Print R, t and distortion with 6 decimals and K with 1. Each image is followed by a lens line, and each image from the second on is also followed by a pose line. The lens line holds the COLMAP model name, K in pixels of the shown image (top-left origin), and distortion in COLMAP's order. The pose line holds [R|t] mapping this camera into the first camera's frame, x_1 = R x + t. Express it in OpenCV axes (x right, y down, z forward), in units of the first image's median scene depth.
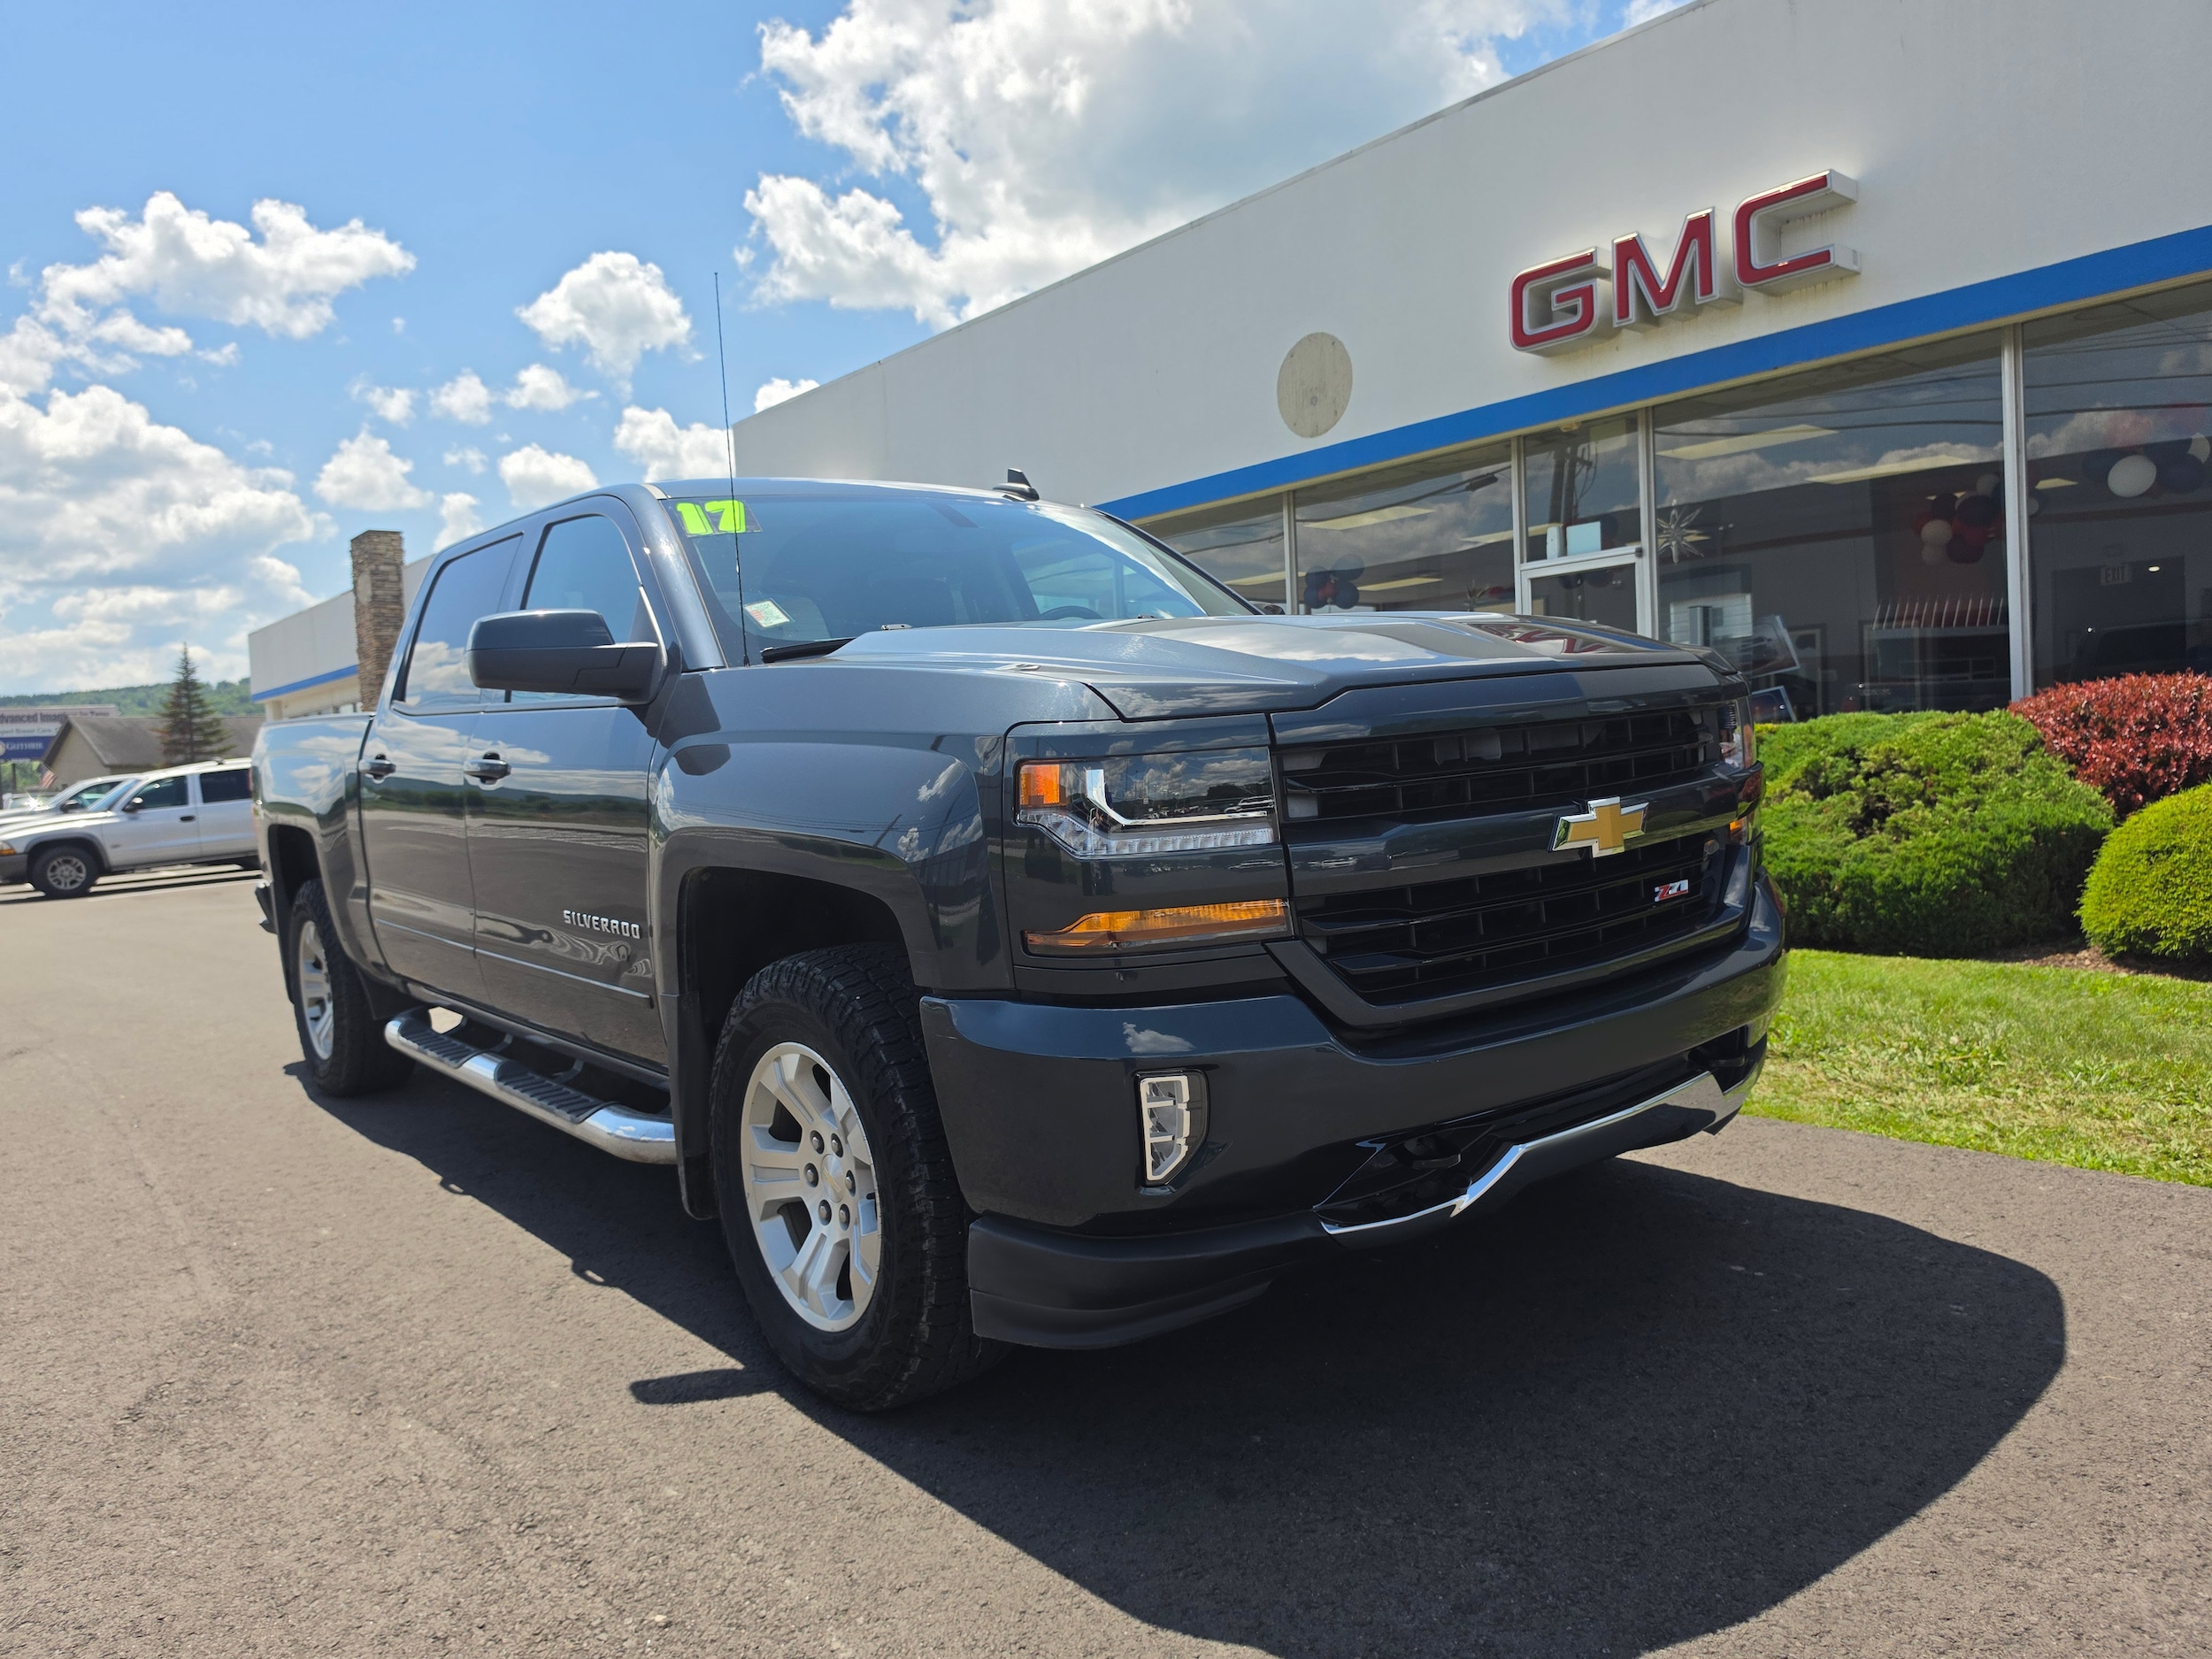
lens RADIAL K [[1547.5, 0, 1082.0], [0, 1547.5, 799.7], [0, 0, 1]] dist [0.004612, 0.000455]
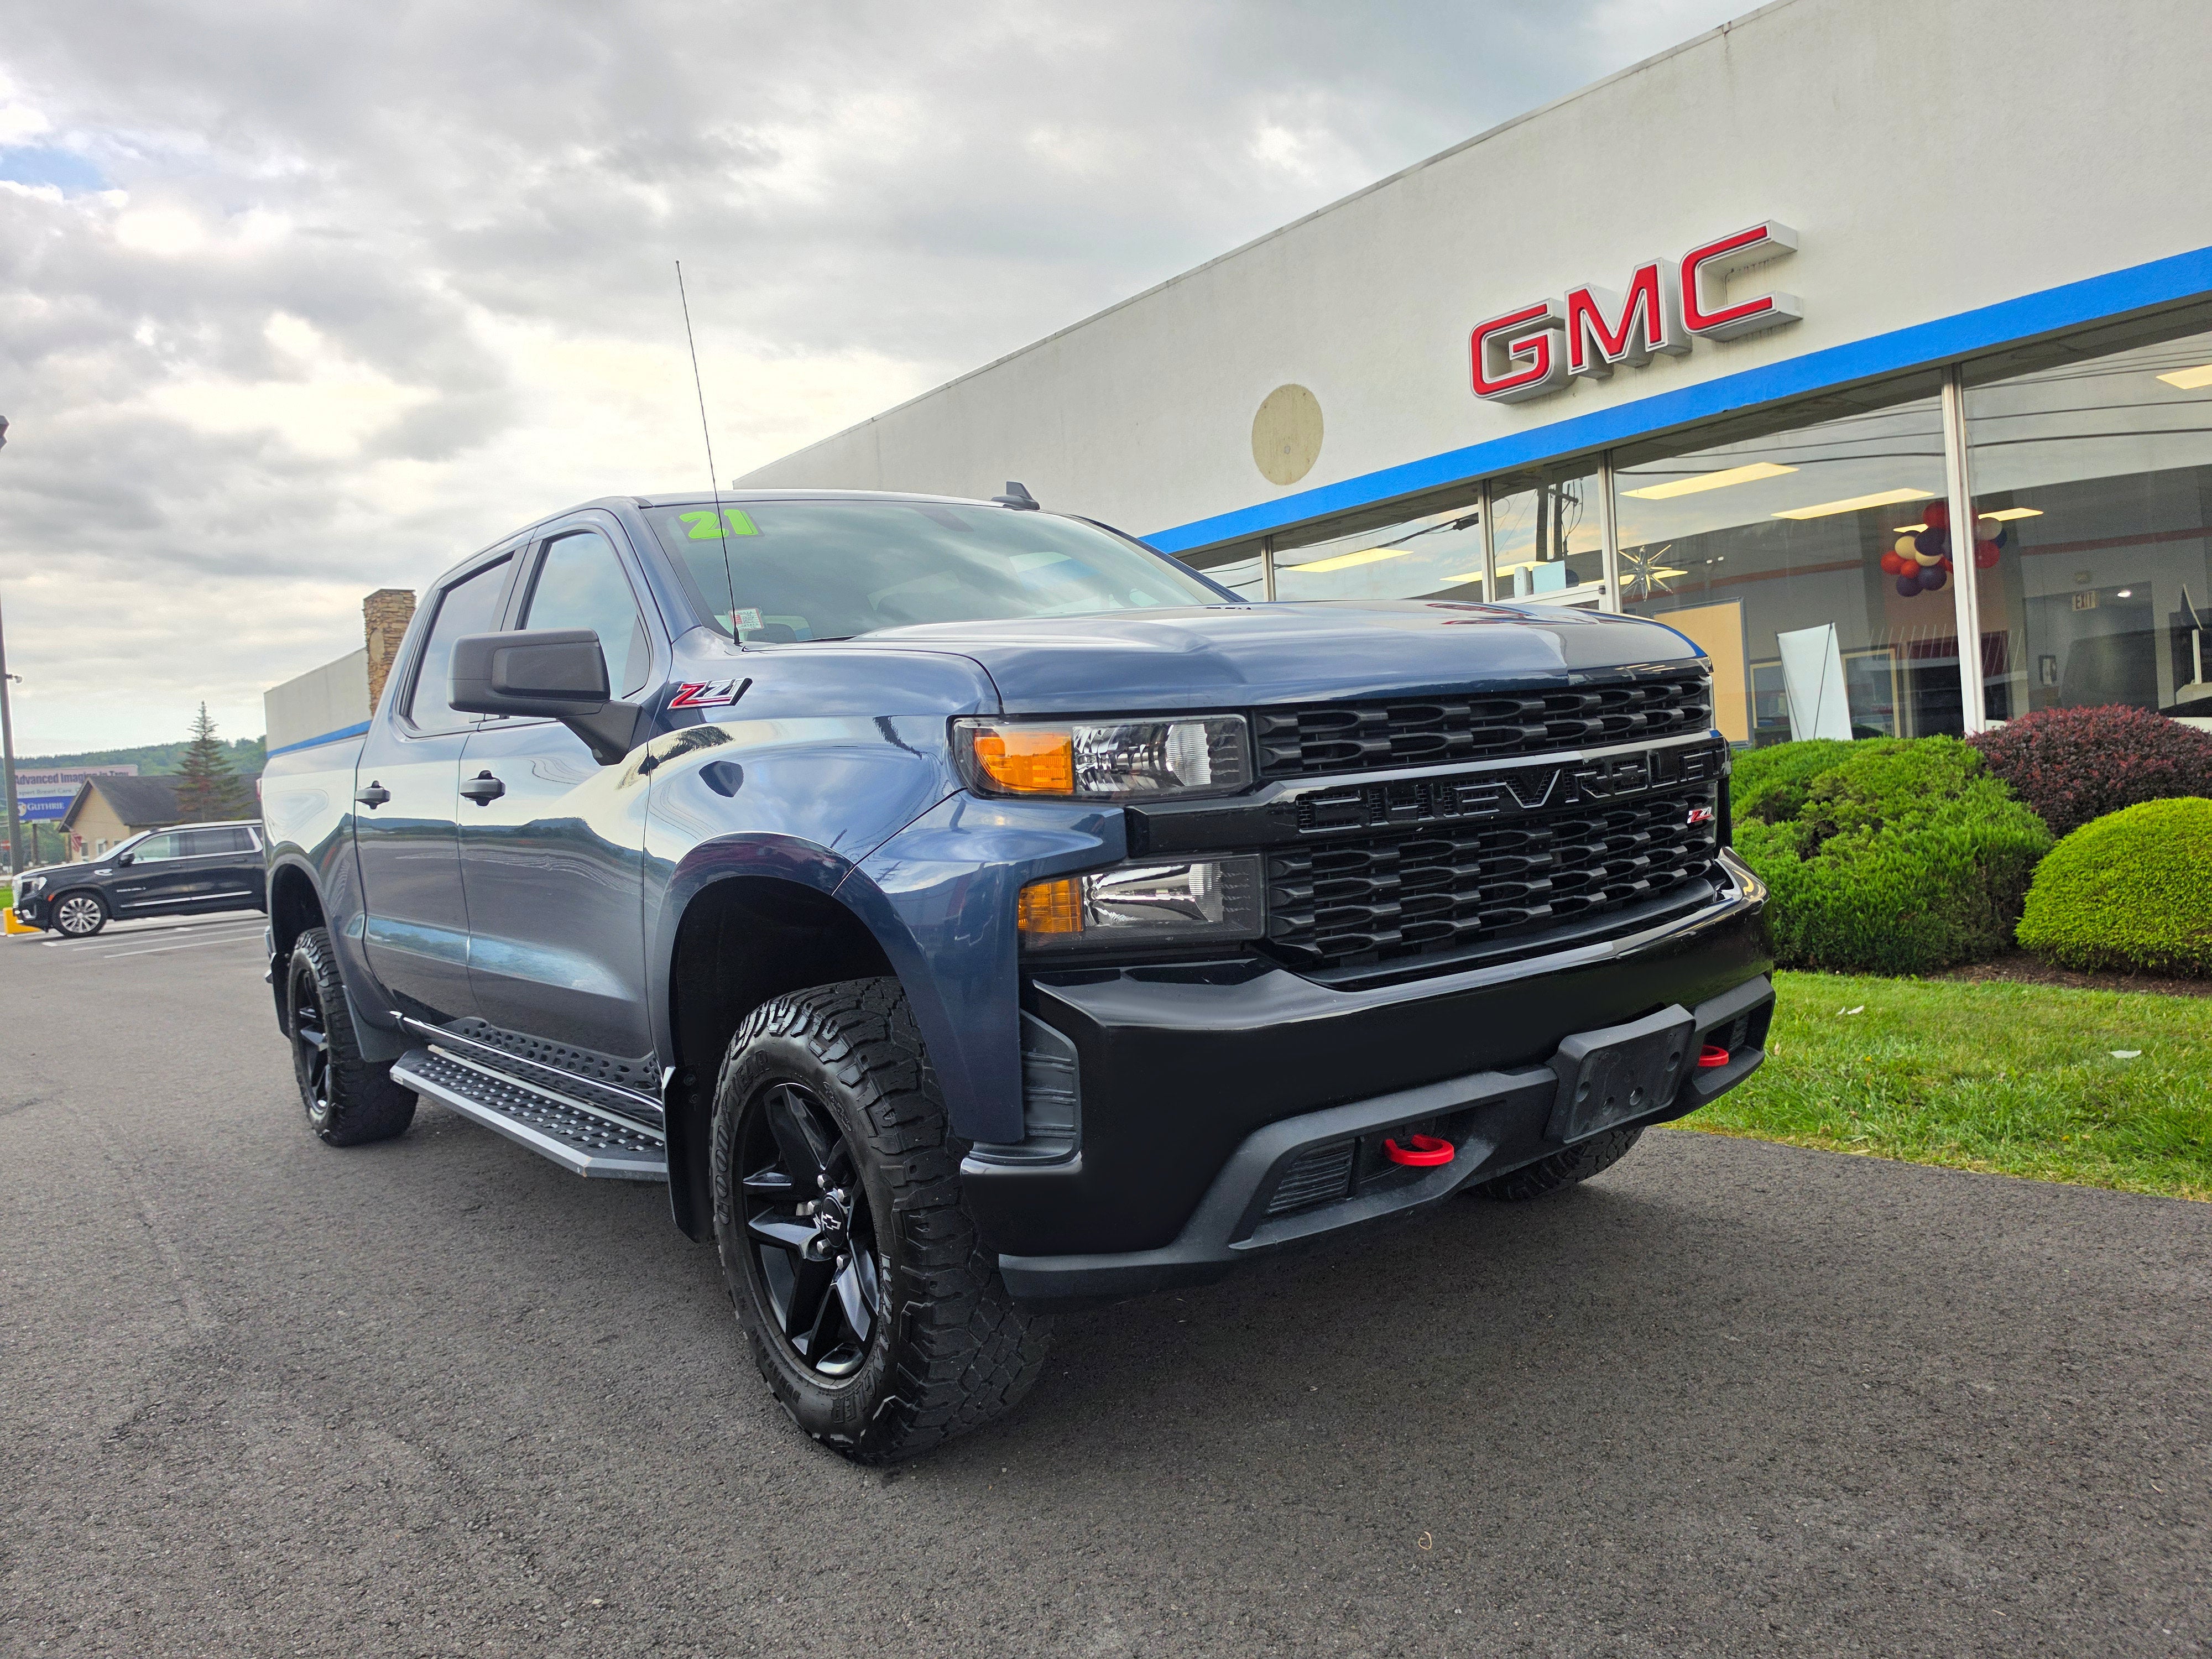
lens RADIAL K [[1576.7, 0, 1132.8], [0, 1576.7, 794.3], [0, 0, 1]] dist [0.014156, -0.007190]
pose [[0.999820, -0.018788, -0.002779, 0.087700], [0.018699, 0.999403, -0.029043, 0.002326], [0.003323, 0.028986, 0.999574, -0.092015]]
